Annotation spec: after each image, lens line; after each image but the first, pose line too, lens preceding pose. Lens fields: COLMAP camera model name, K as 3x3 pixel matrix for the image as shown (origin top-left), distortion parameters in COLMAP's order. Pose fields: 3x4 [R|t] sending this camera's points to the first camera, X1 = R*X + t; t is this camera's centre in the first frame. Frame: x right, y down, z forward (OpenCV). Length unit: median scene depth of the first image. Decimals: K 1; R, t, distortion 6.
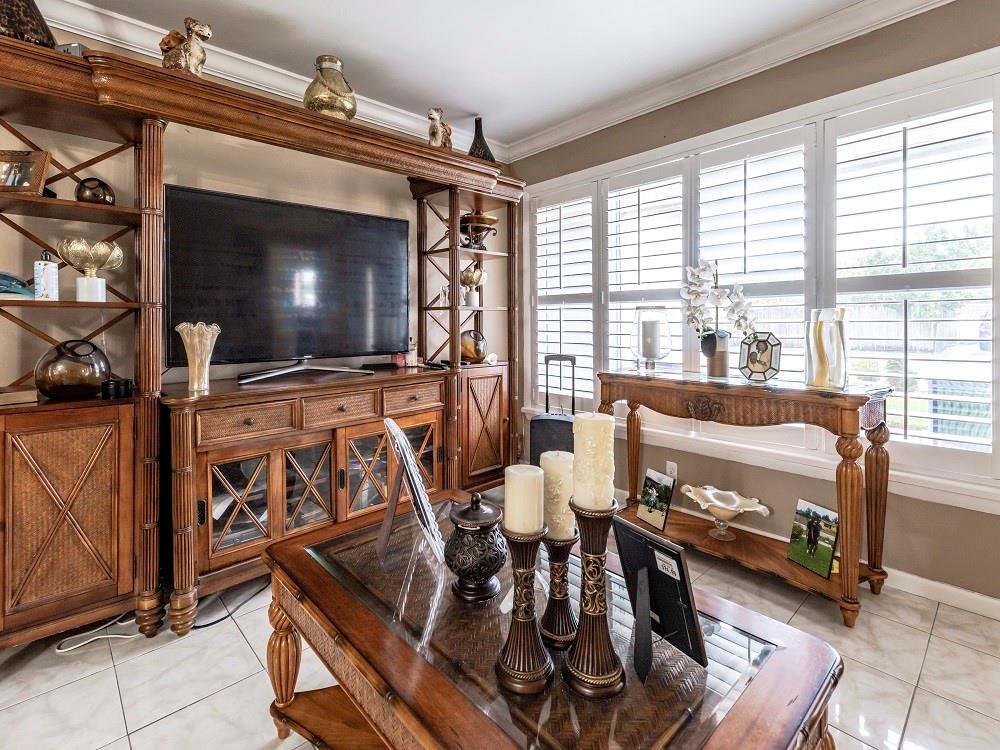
lens RADIAL K [[479.2, 0, 513.1], [0, 479.2, 322.4], [0, 0, 1]] dist [0.008726, -0.000011]
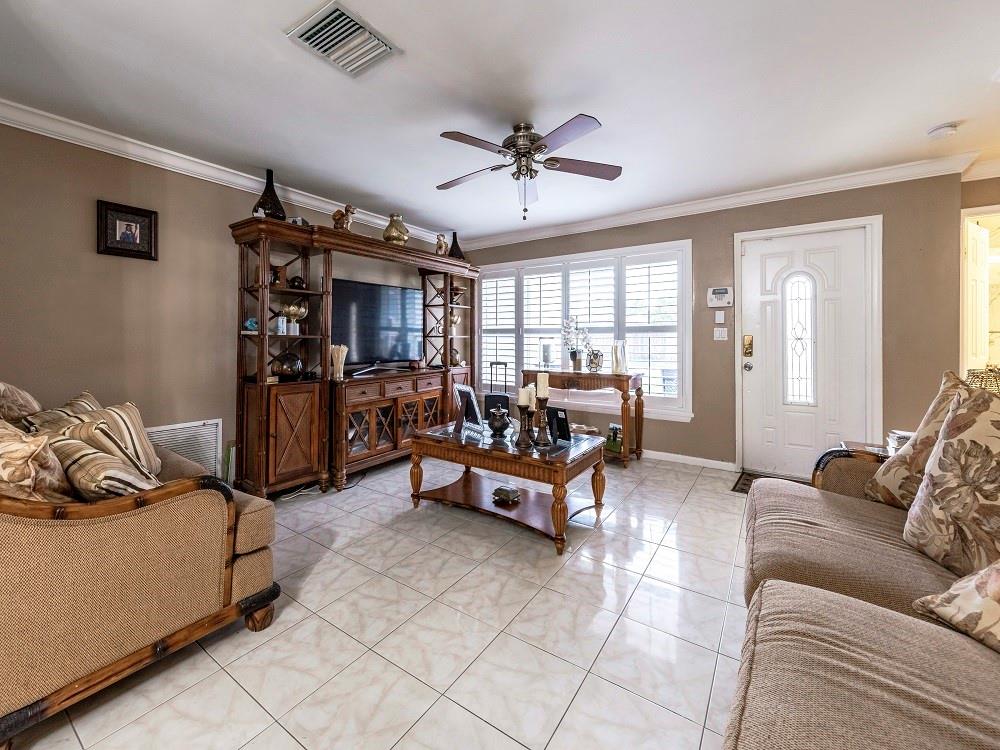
lens RADIAL K [[419.9, 0, 489.4], [0, 419.9, 334.0], [0, 0, 1]] dist [0.000752, -0.000152]
pose [[0.983151, 0.008526, 0.182598, -0.291391], [-0.005915, 0.999872, -0.014836, -0.020084], [-0.182701, 0.013506, 0.983076, -0.742463]]
